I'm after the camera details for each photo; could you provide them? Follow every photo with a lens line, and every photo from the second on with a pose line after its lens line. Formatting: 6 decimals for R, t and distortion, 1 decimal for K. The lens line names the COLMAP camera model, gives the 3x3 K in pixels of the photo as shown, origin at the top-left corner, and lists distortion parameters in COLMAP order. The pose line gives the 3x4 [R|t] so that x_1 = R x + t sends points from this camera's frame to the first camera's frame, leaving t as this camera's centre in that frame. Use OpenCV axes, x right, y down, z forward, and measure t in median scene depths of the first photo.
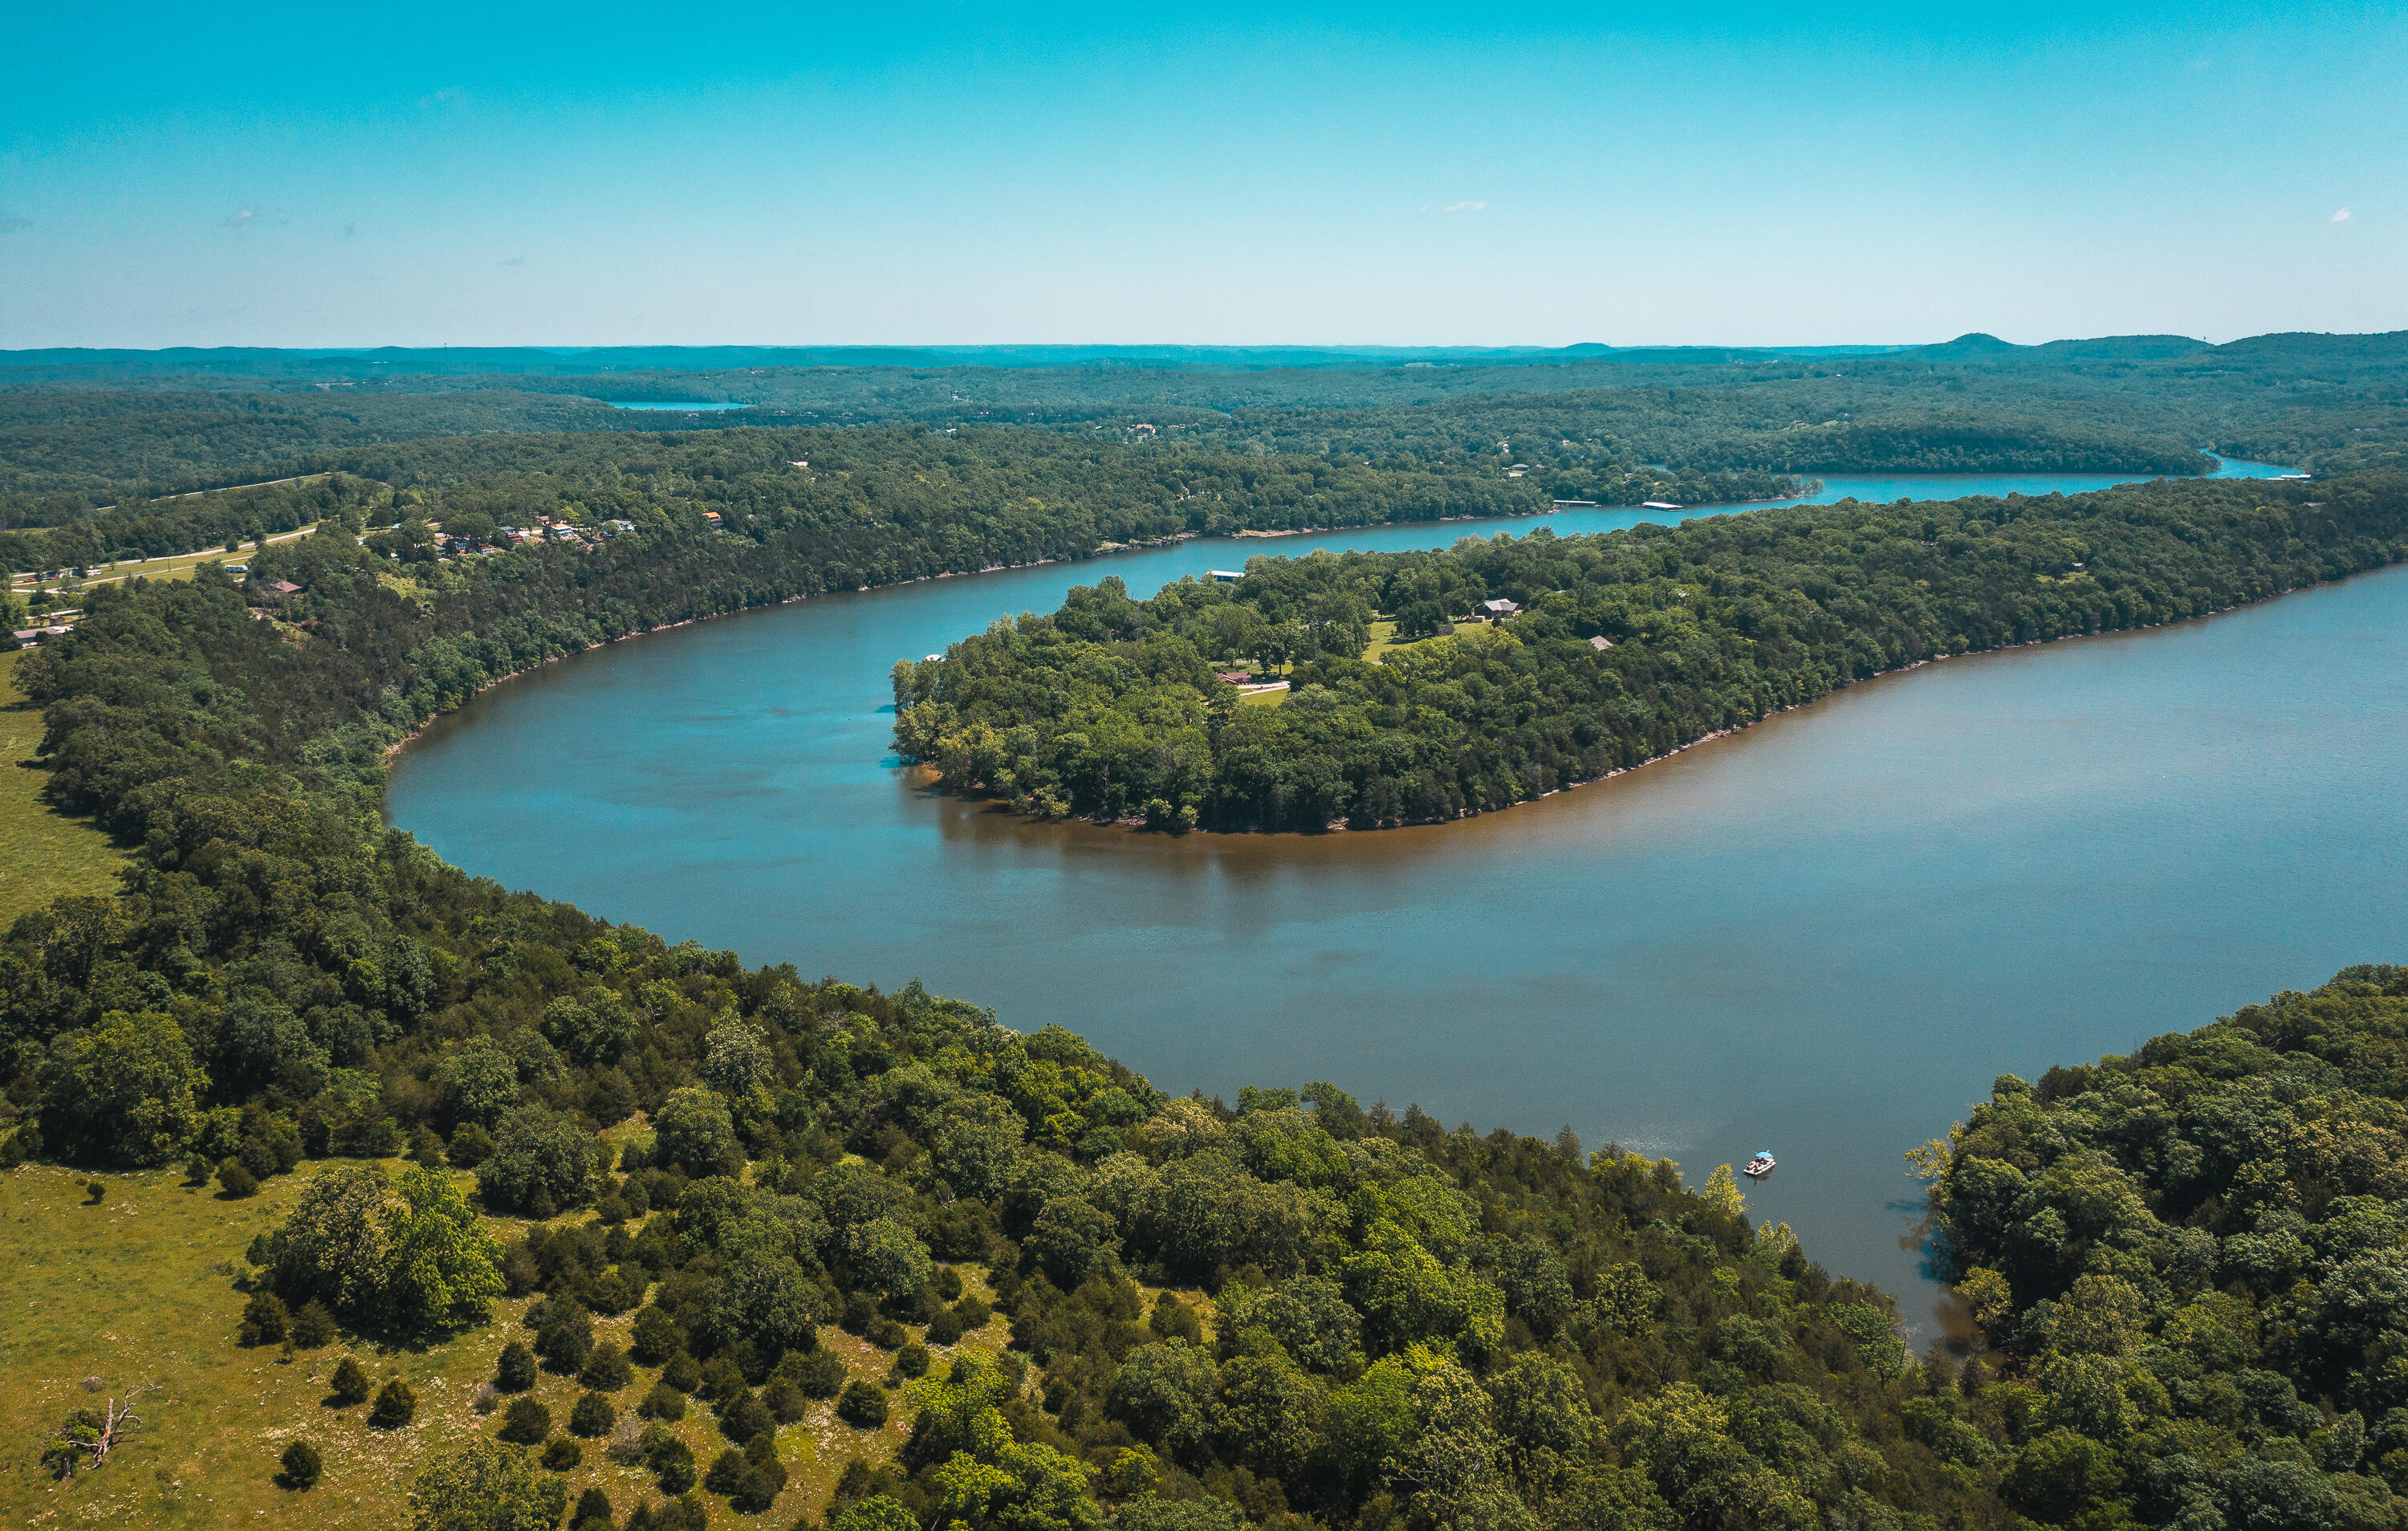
lens RADIAL K [[1929.3, 0, 1192.6], [0, 1929.3, 763.0], [0, 0, 1]] dist [-0.014789, 0.003726]
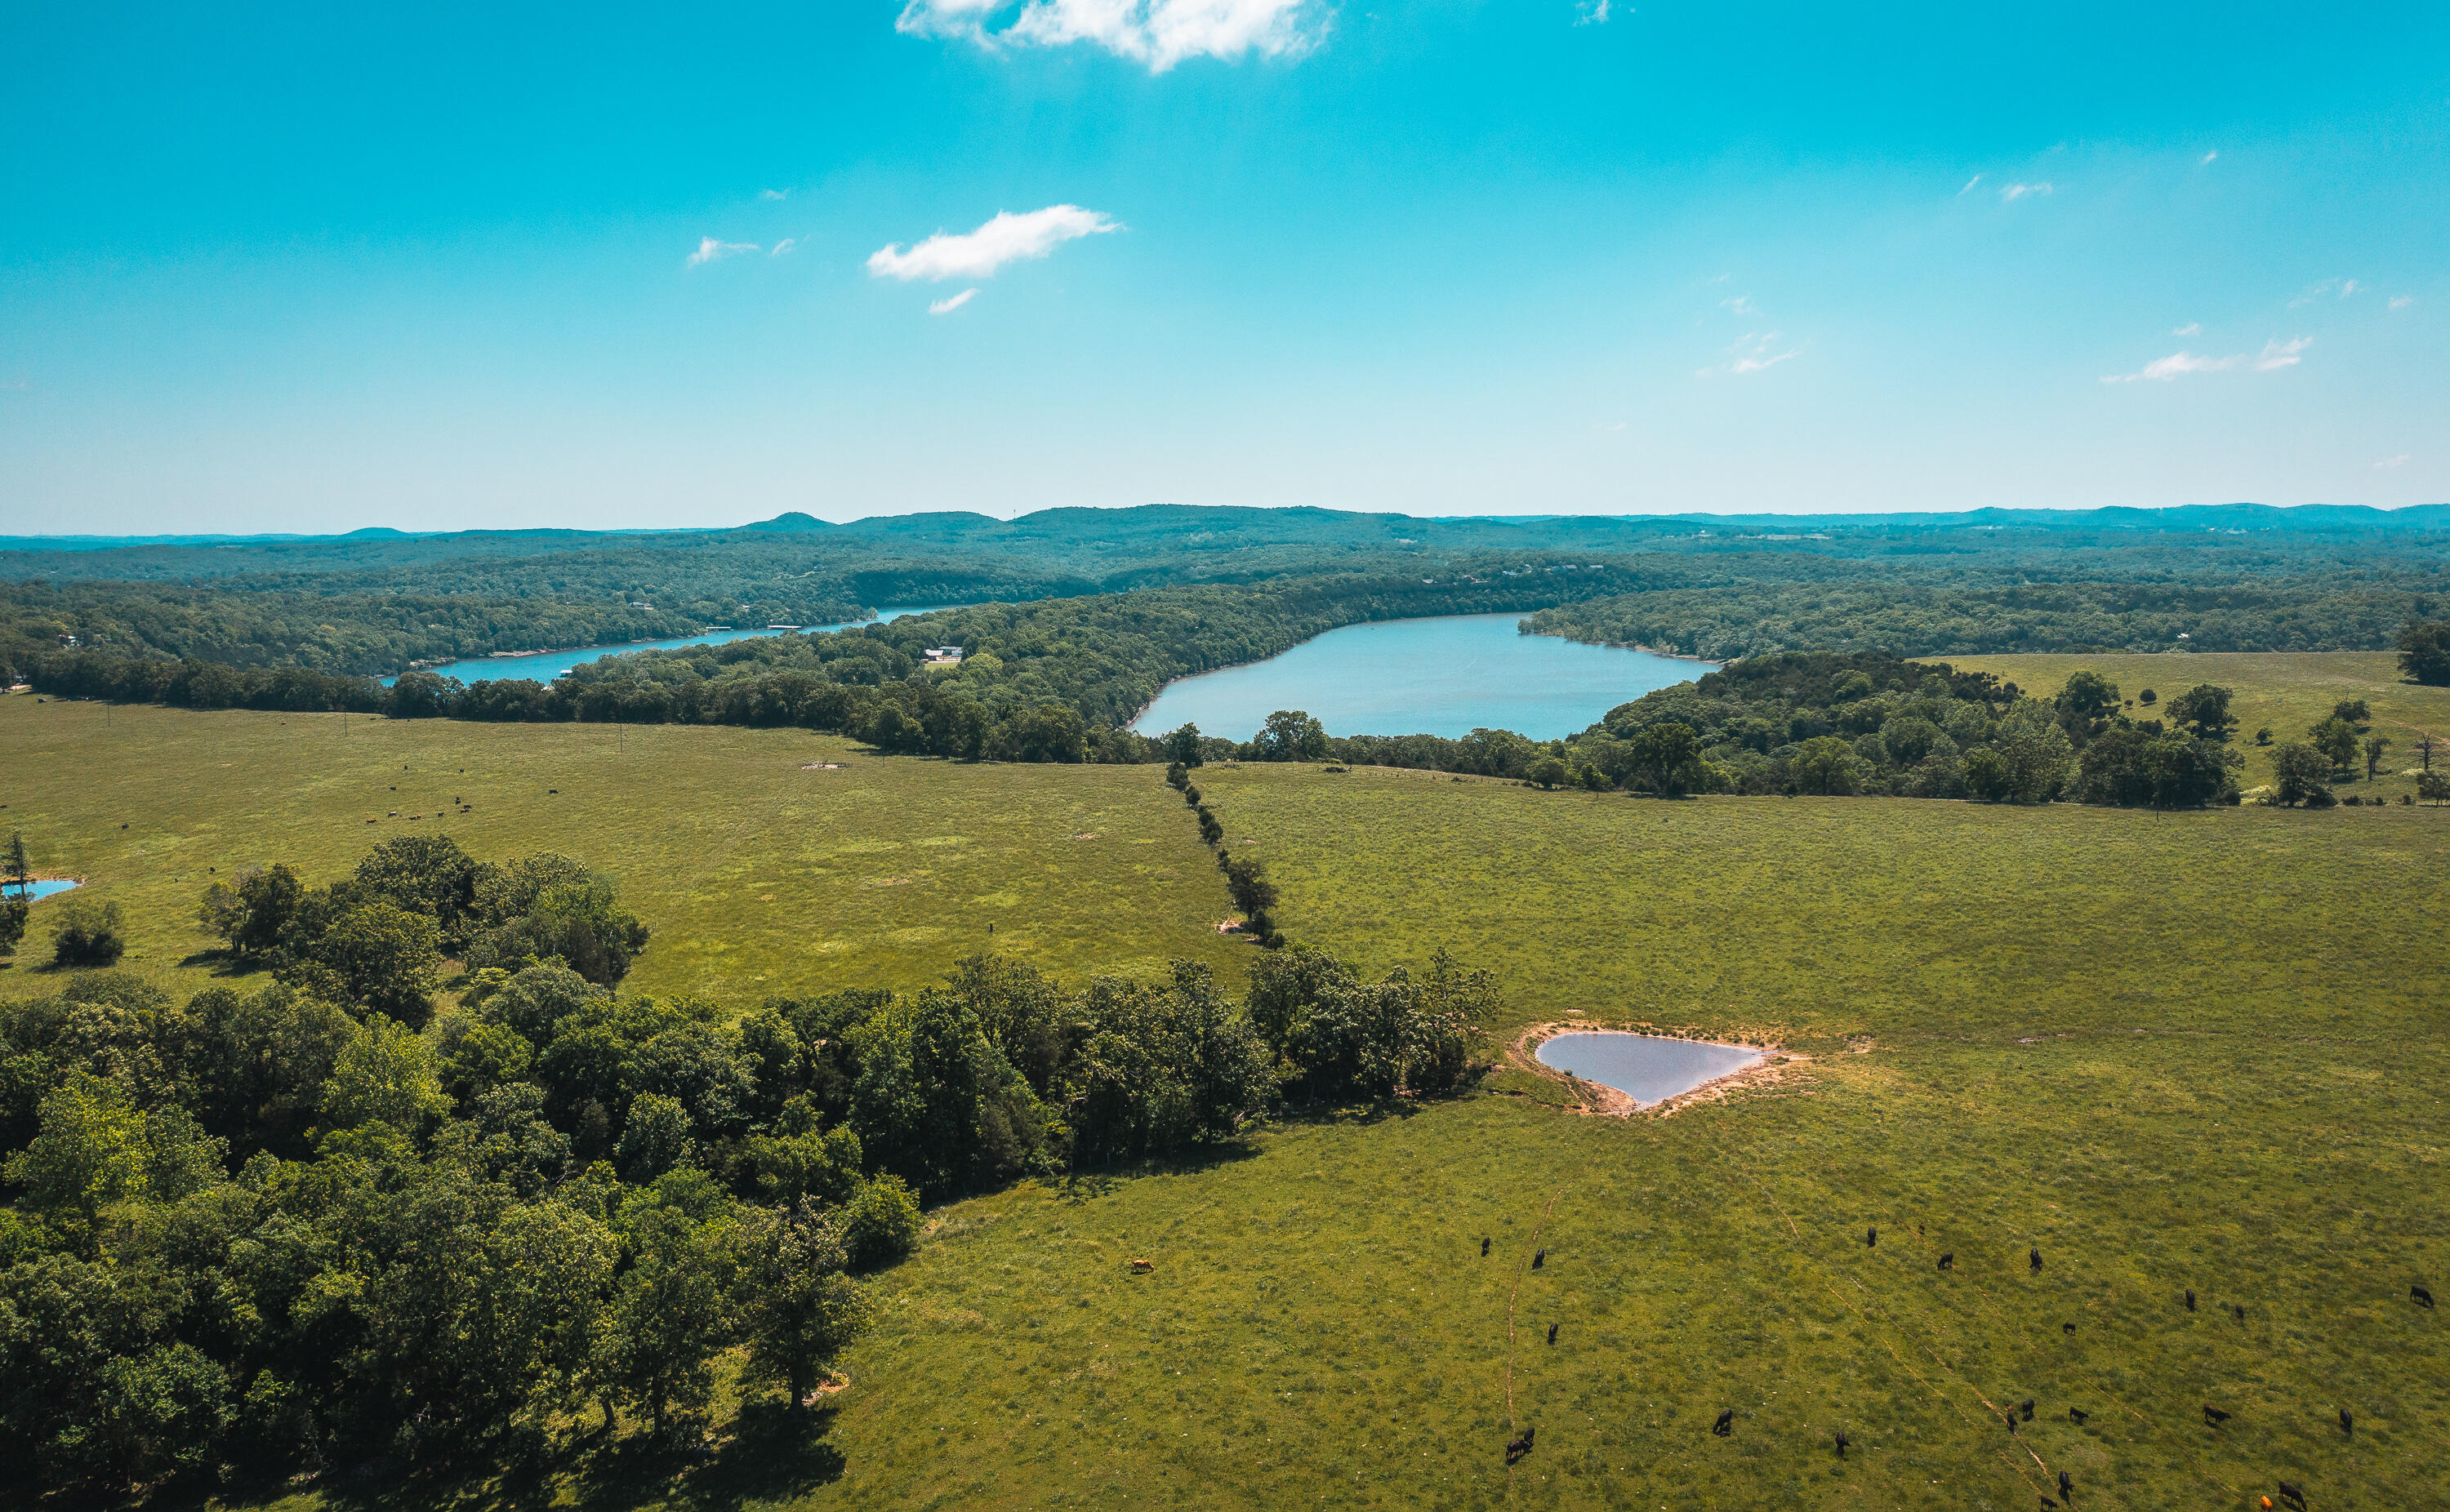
lens RADIAL K [[1956.7, 0, 1262.7], [0, 1956.7, 755.5], [0, 0, 1]] dist [-0.033786, 0.009203]
pose [[0.792688, -0.074053, 0.605112, -0.305333], [0.134633, 0.989352, -0.055291, 0.061756], [-0.594575, 0.125296, 0.794218, -0.160409]]
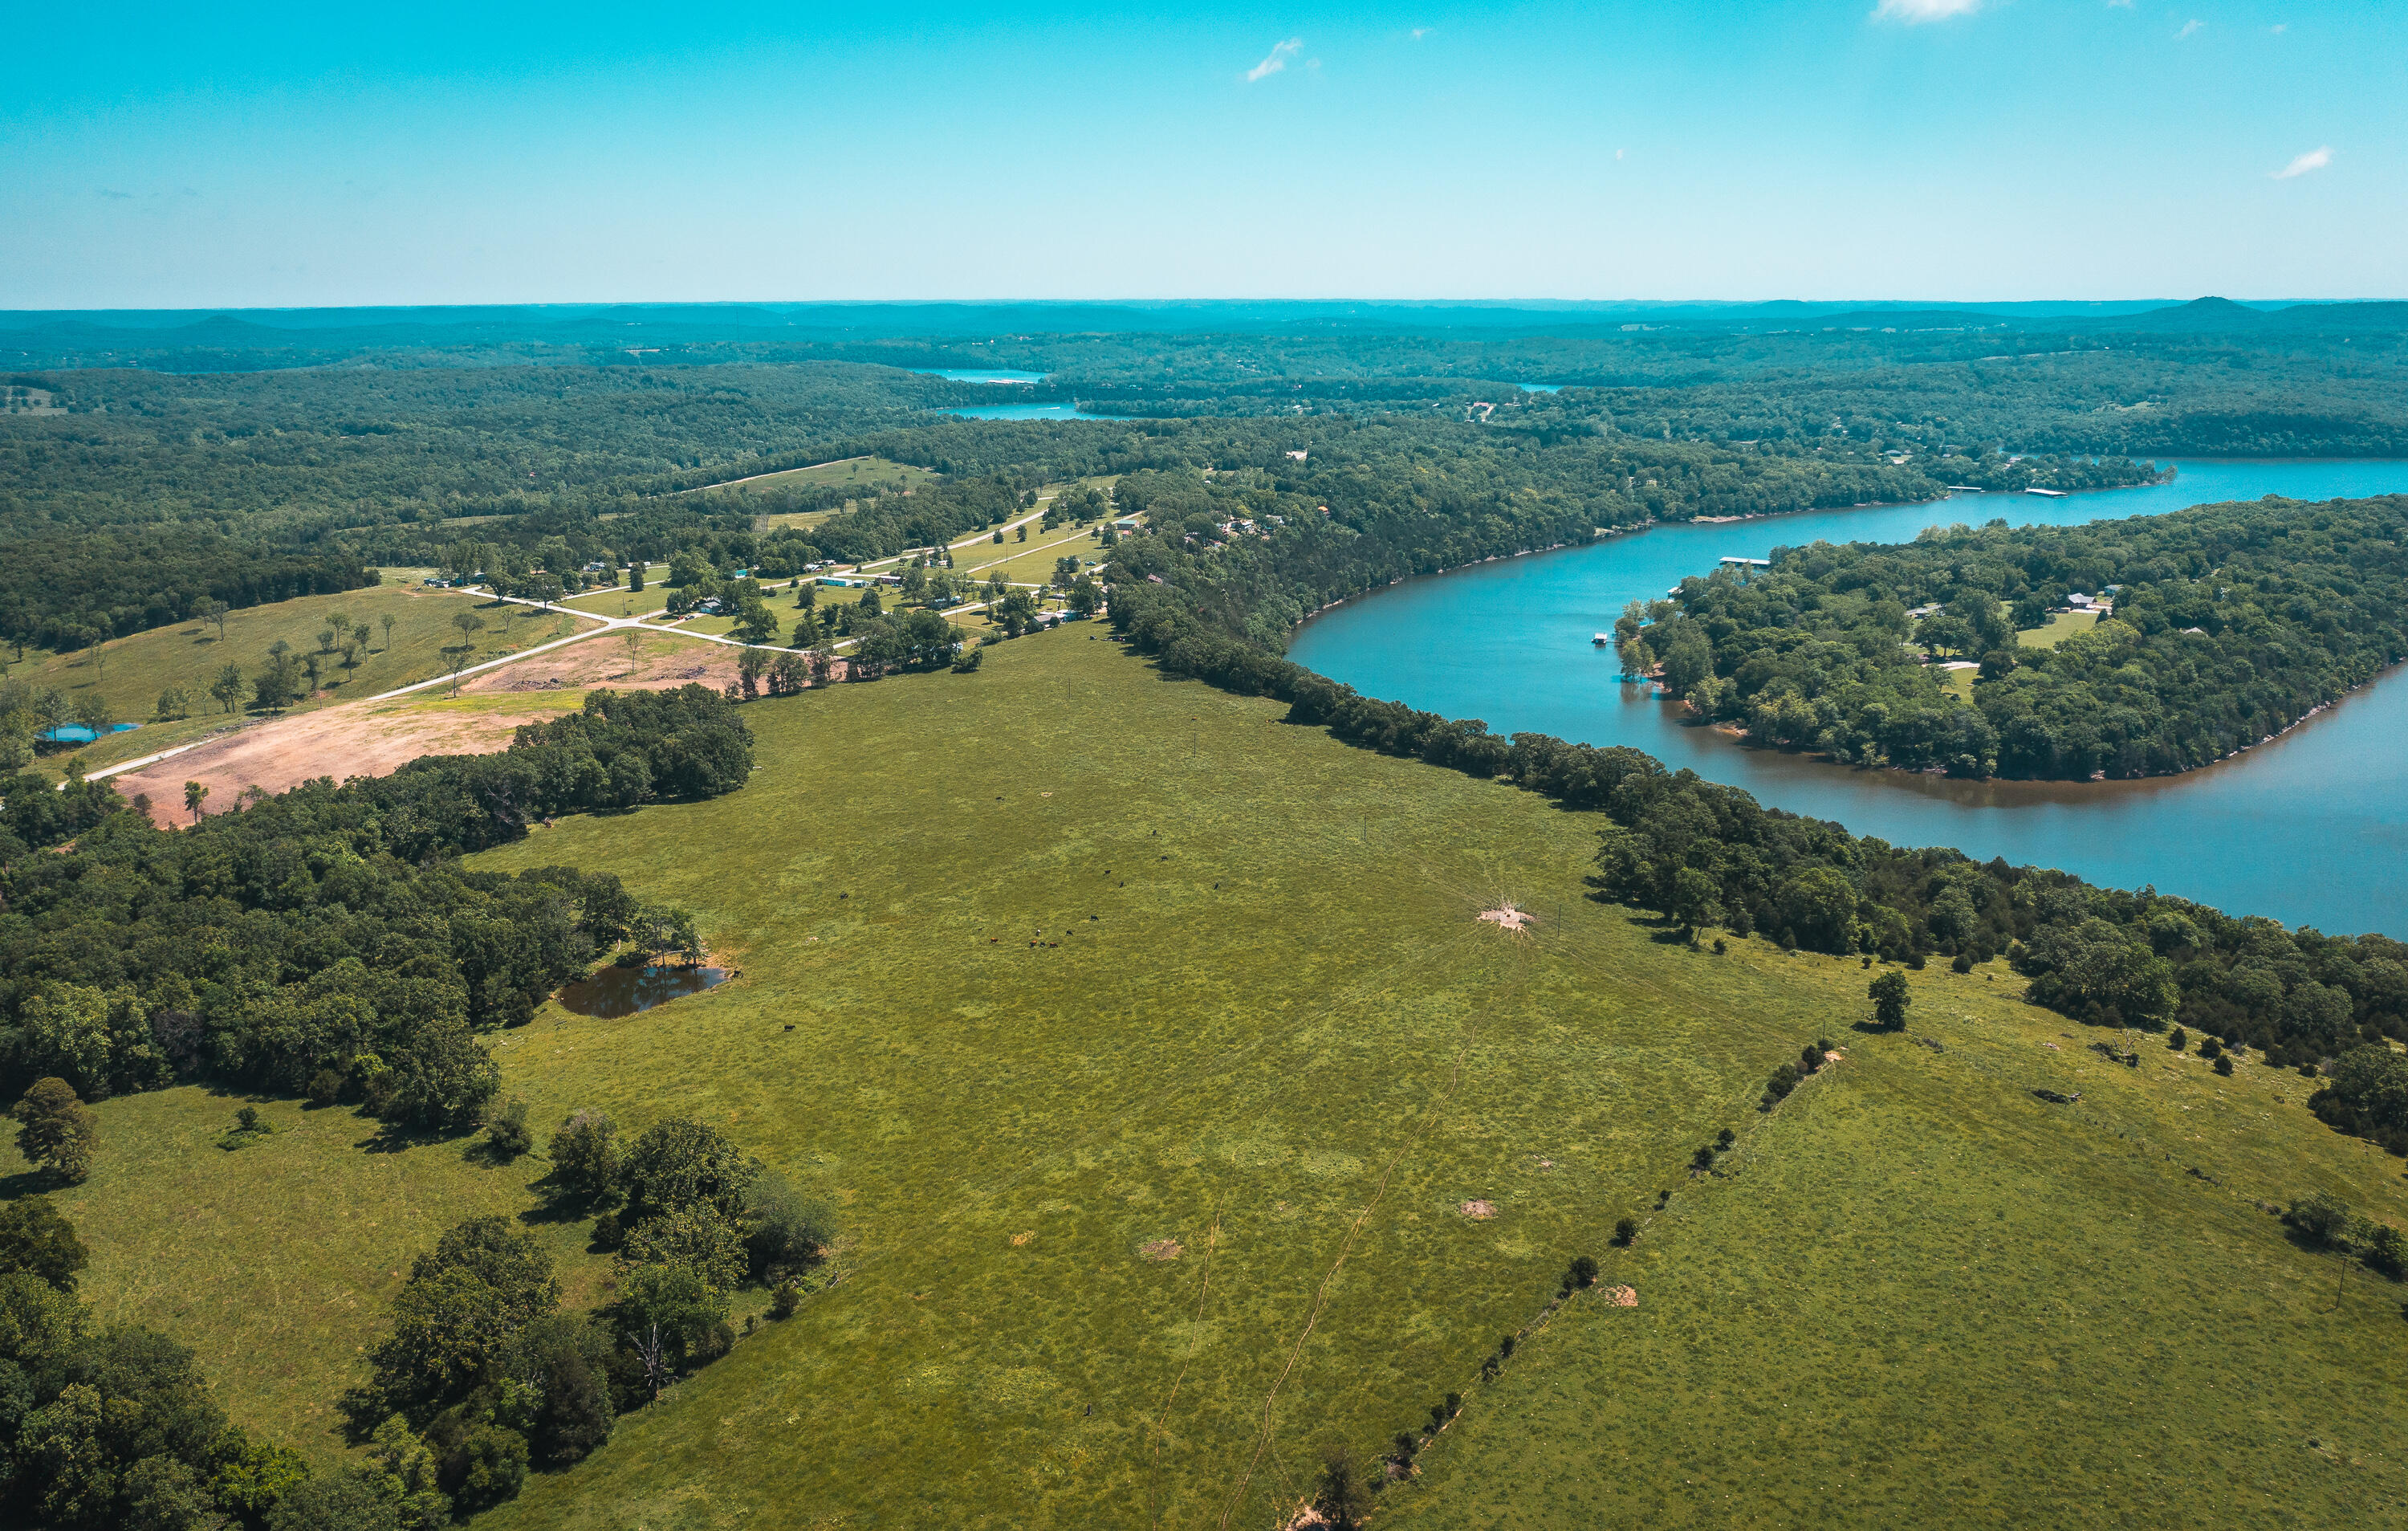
lens RADIAL K [[1929.3, 0, 1192.6], [0, 1929.3, 763.0], [0, 0, 1]] dist [-0.014789, 0.003726]
pose [[0.997191, 0.015929, -0.073191, -0.180120], [-0.014114, 0.999582, 0.025240, -0.000449], [0.073562, -0.024136, 0.996999, -0.148518]]
